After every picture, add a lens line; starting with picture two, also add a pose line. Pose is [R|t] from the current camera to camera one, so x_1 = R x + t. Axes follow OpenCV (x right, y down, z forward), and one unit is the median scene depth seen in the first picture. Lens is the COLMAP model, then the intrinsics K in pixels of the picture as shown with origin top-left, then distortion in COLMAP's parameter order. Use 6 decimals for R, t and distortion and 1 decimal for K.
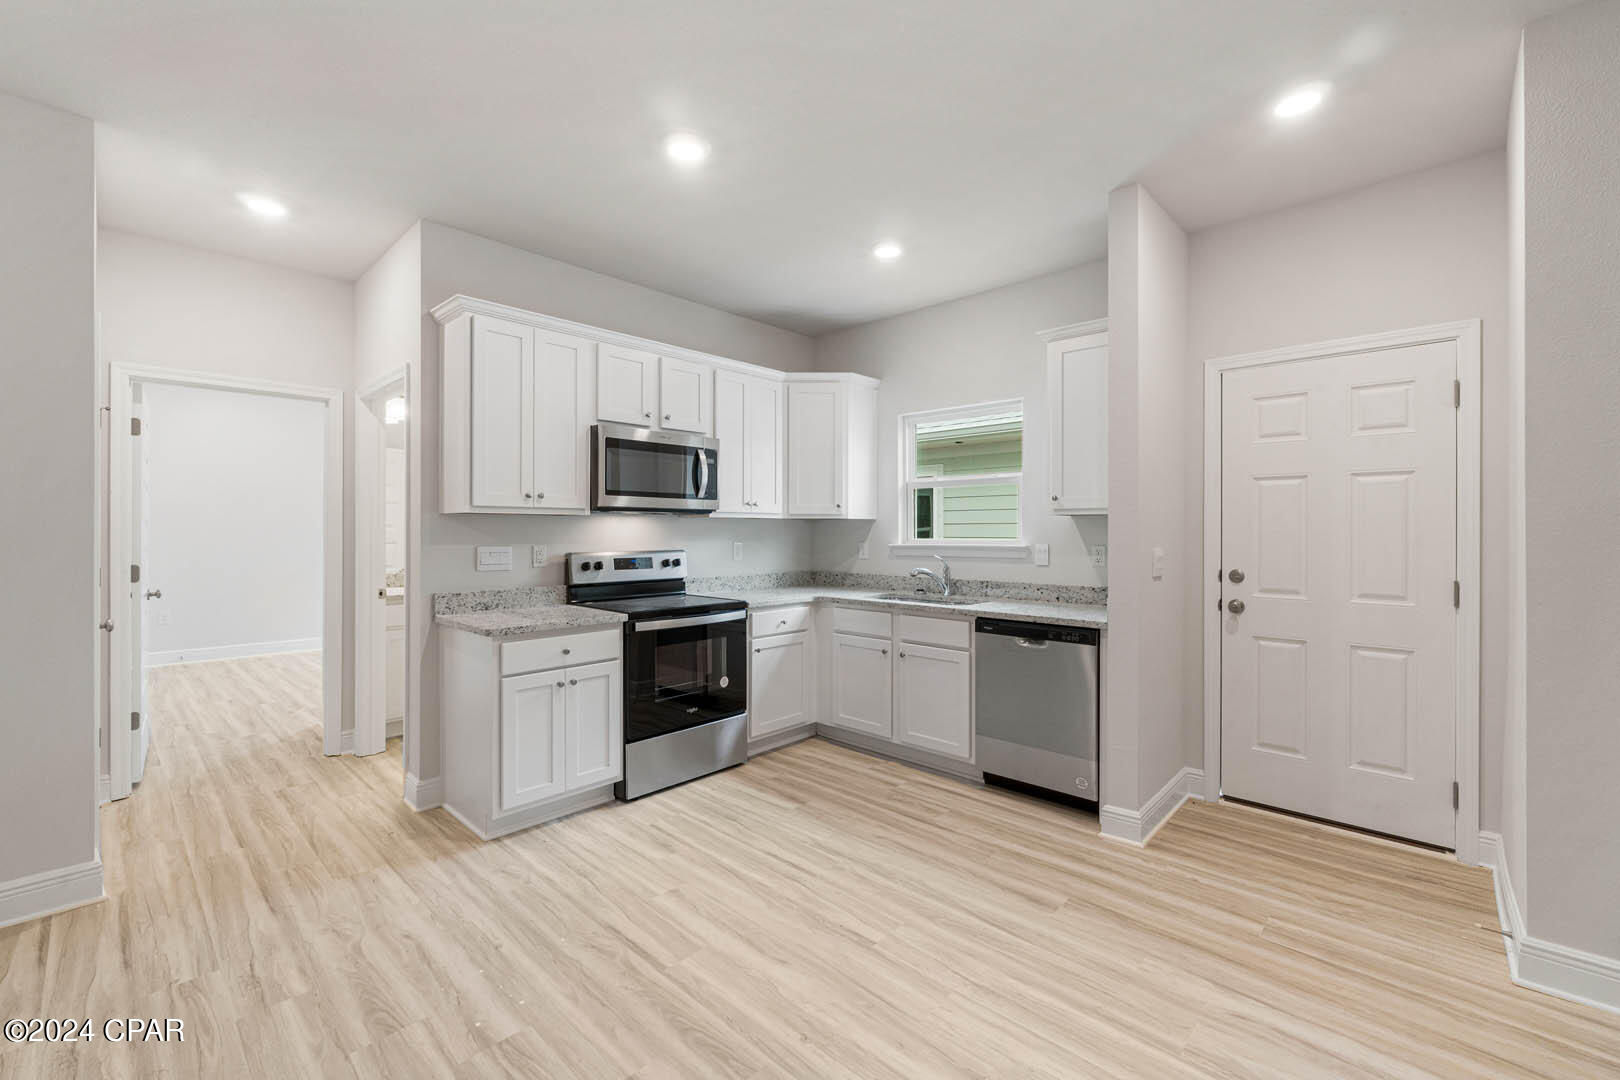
lens RADIAL K [[678.0, 0, 807.2], [0, 678.0, 529.5], [0, 0, 1]] dist [0.000328, -0.000057]
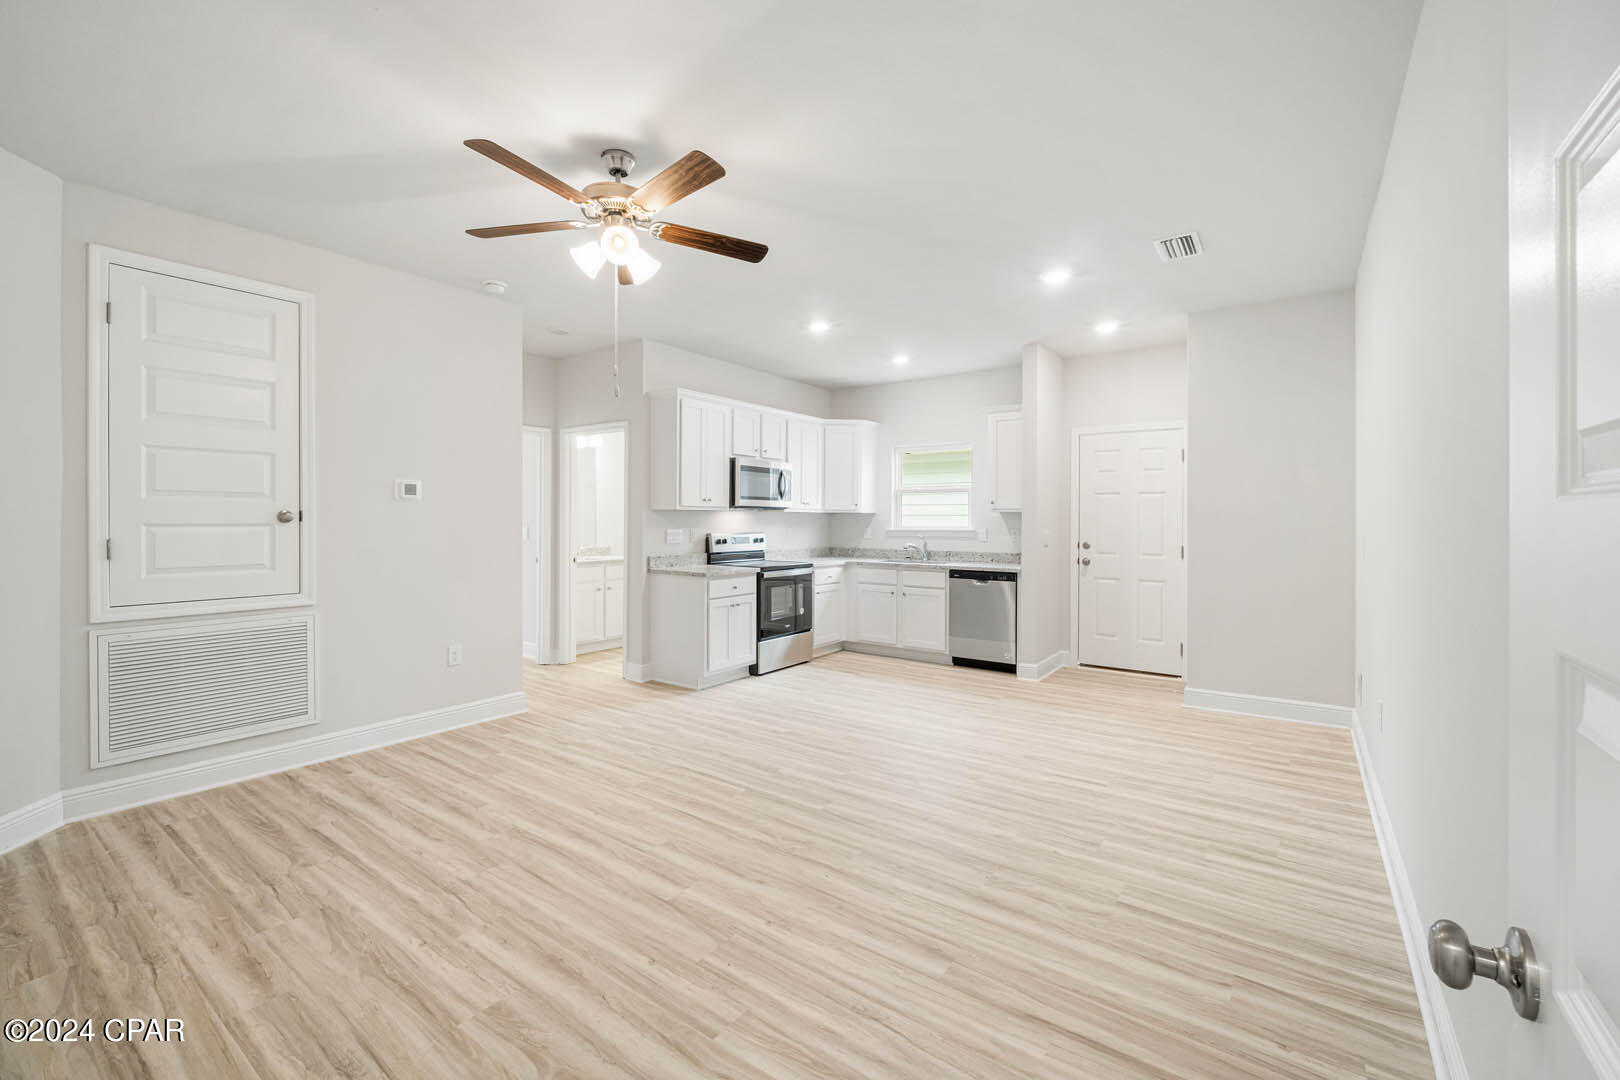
lens RADIAL K [[687.0, 0, 806.0], [0, 687.0, 520.5], [0, 0, 1]] dist [-0.000491, -0.000009]
pose [[0.991423, 0.002923, 0.130658, -0.335844], [-0.003350, 0.999990, 0.003048, -0.003137], [-0.130647, -0.003459, 0.991423, -0.684563]]
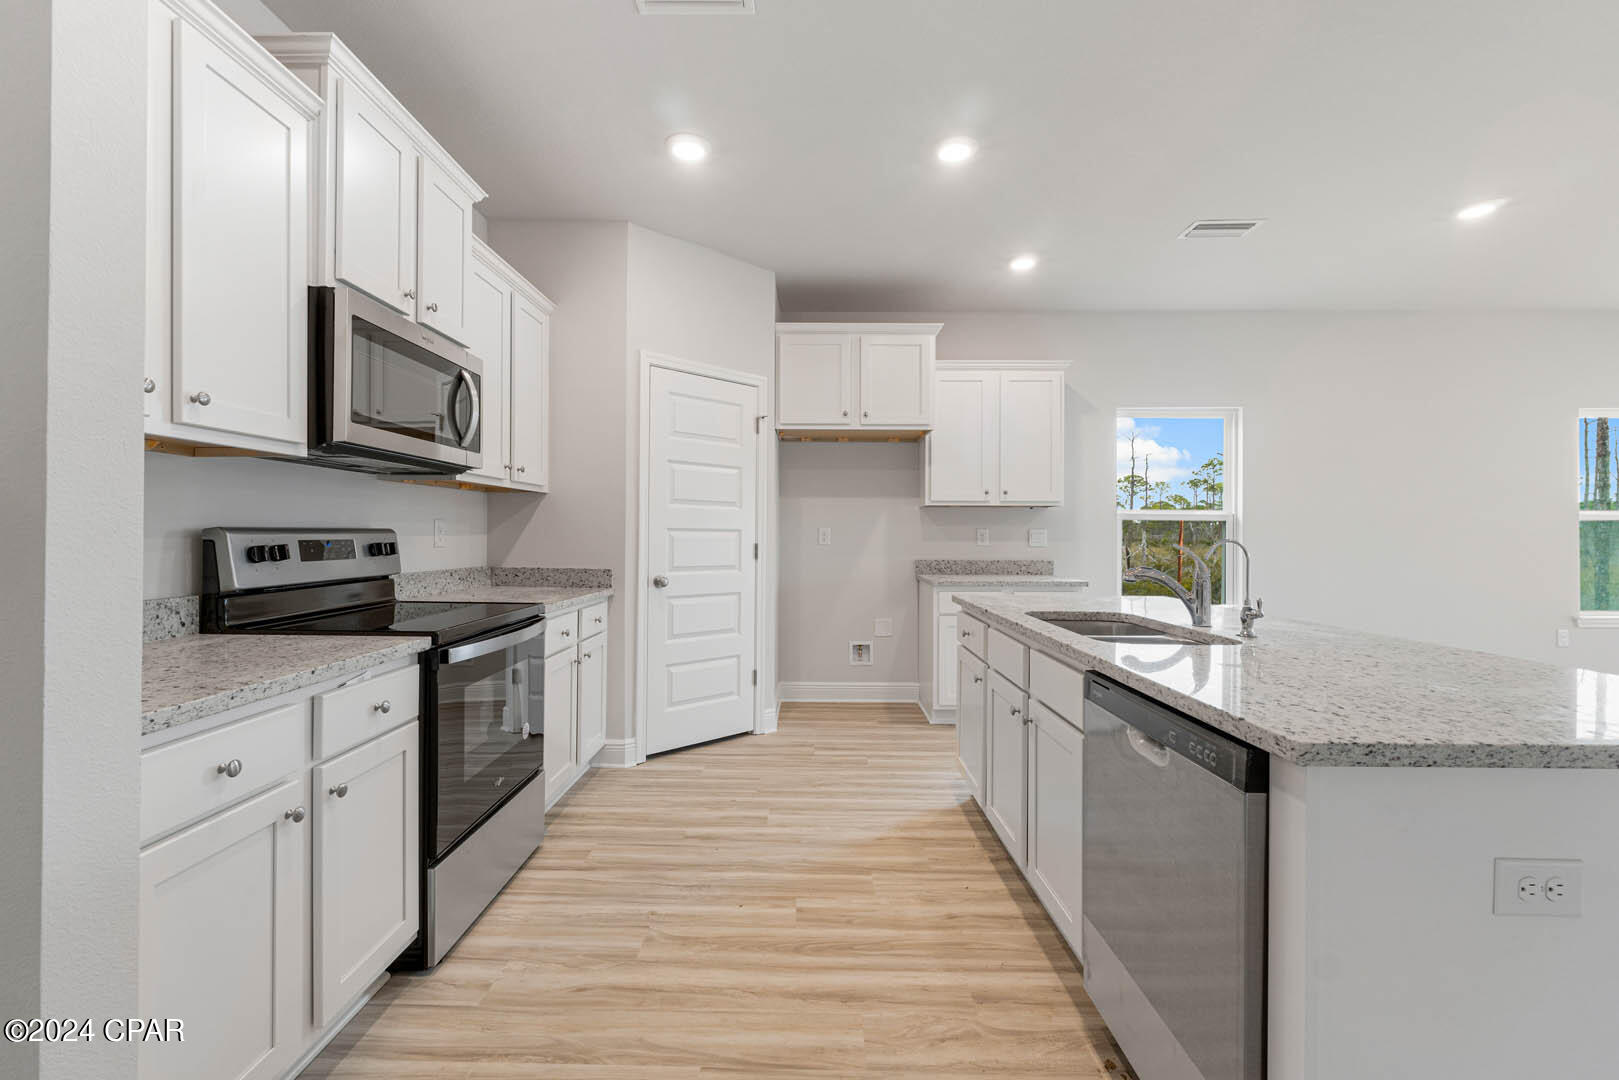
lens RADIAL K [[677.6, 0, 806.7], [0, 677.6, 529.6], [0, 0, 1]] dist [0.000328, -0.000057]
pose [[0.731755, 0.012992, 0.681444, -0.373081], [-0.015636, 0.999875, -0.002272, 0.030383], [-0.681388, -0.008992, 0.731867, 0.341371]]
